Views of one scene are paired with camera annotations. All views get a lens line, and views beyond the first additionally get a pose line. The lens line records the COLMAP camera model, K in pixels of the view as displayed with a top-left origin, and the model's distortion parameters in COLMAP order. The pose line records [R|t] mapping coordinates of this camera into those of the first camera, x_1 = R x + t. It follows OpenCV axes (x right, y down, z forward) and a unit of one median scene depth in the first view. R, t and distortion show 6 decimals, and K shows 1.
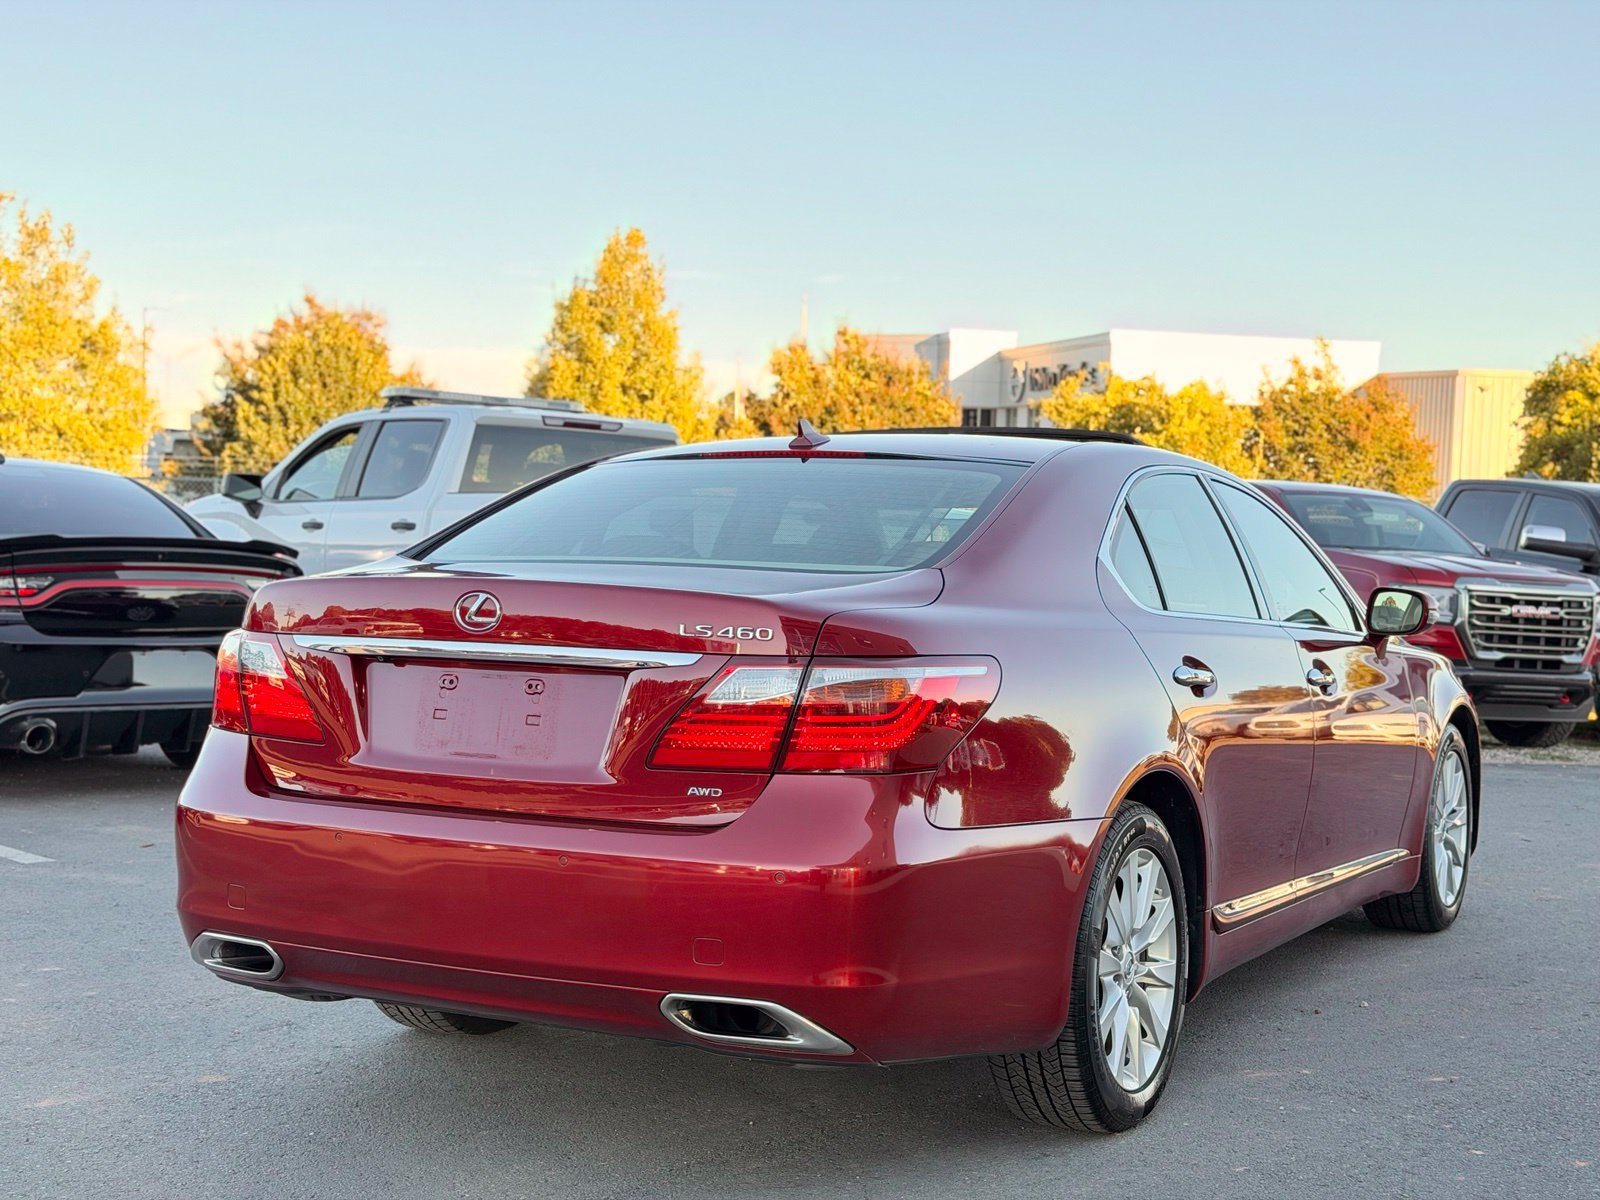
lens RADIAL K [[2240.3, 0, 761.5], [0, 2240.3, 626.7], [0, 0, 1]] dist [0.133711, 0.000000]
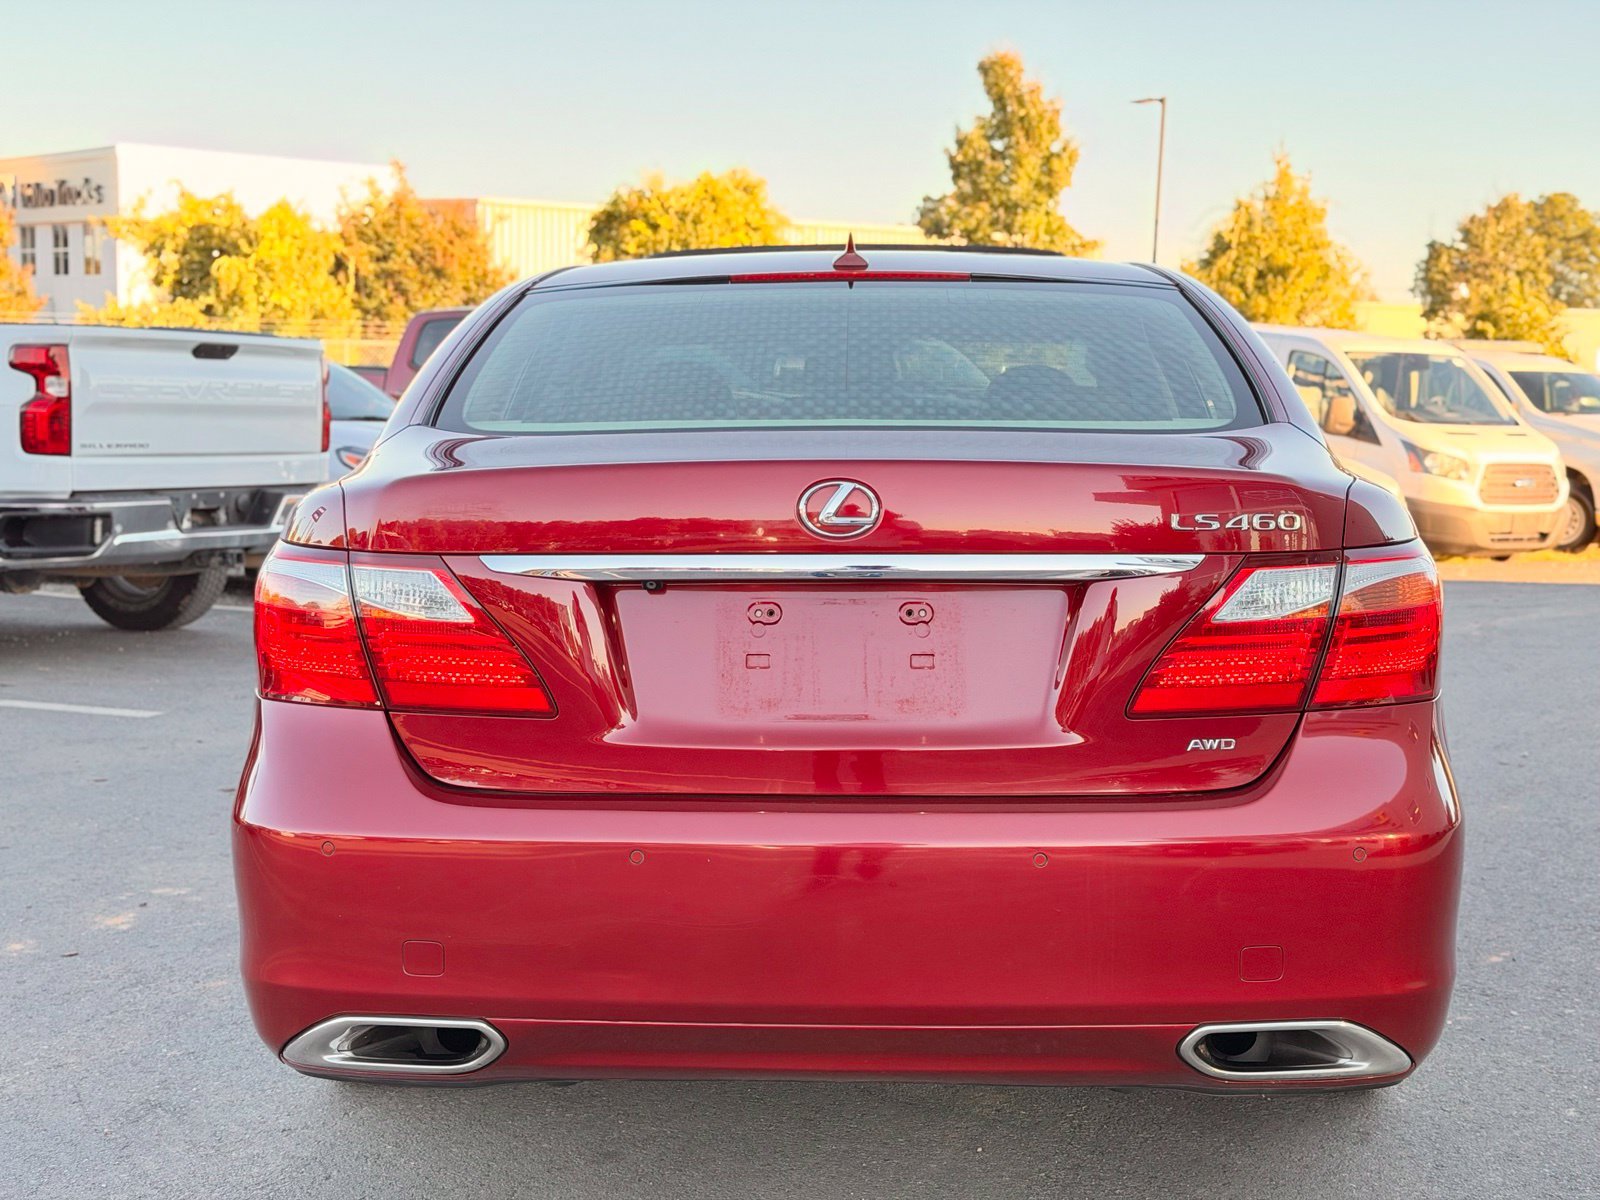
lens RADIAL K [[2240.3, 0, 797.7], [0, 2240.3, 612.7], [0, 0, 1]] dist [0.133711, 0.000000]
pose [[0.892161, -0.069488, 0.446341, -0.049454], [0.038323, 0.996178, 0.078488, -0.003266], [-0.450090, -0.052918, 0.891414, 0.044067]]
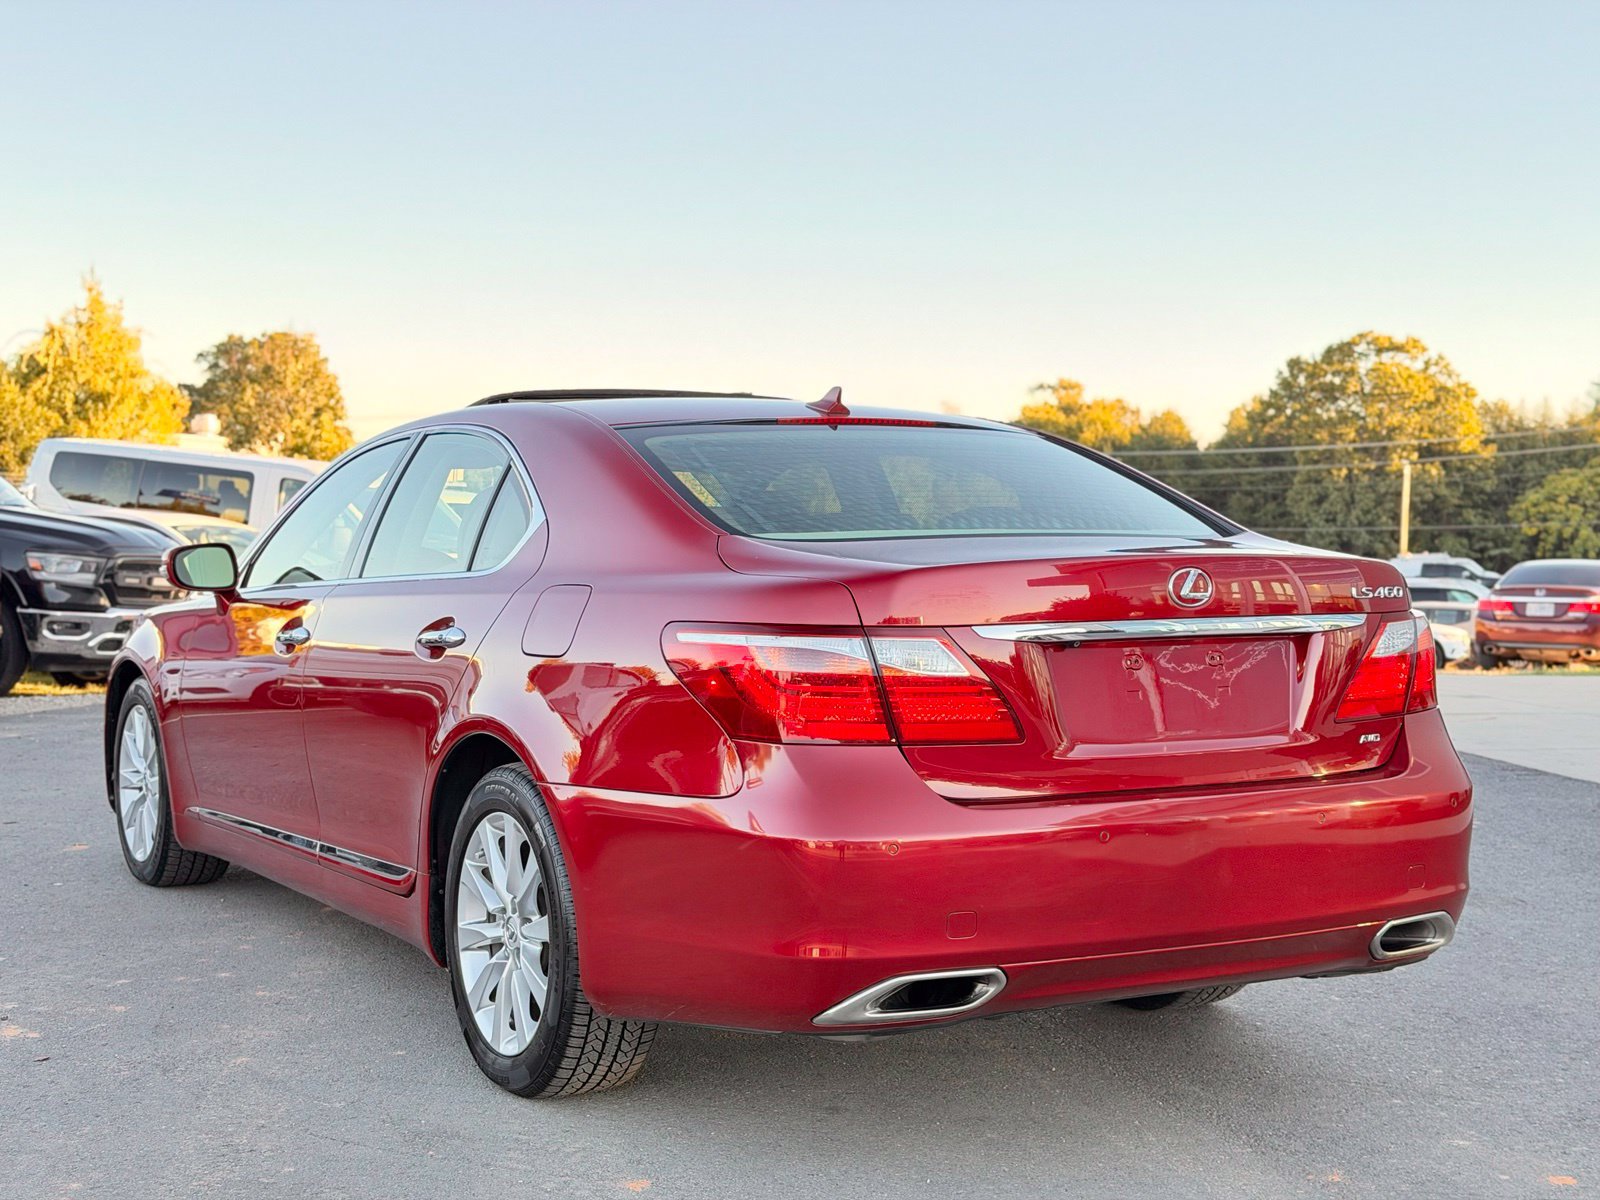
lens RADIAL K [[2240.3, 0, 805.0], [0, 2240.3, 617.4], [0, 0, 1]] dist [0.133711, 0.000000]
pose [[0.520502, -0.063278, 0.851512, -0.118382], [0.043438, 0.997921, 0.047605, -0.005387], [-0.852755, 0.012209, 0.522169, 0.069597]]
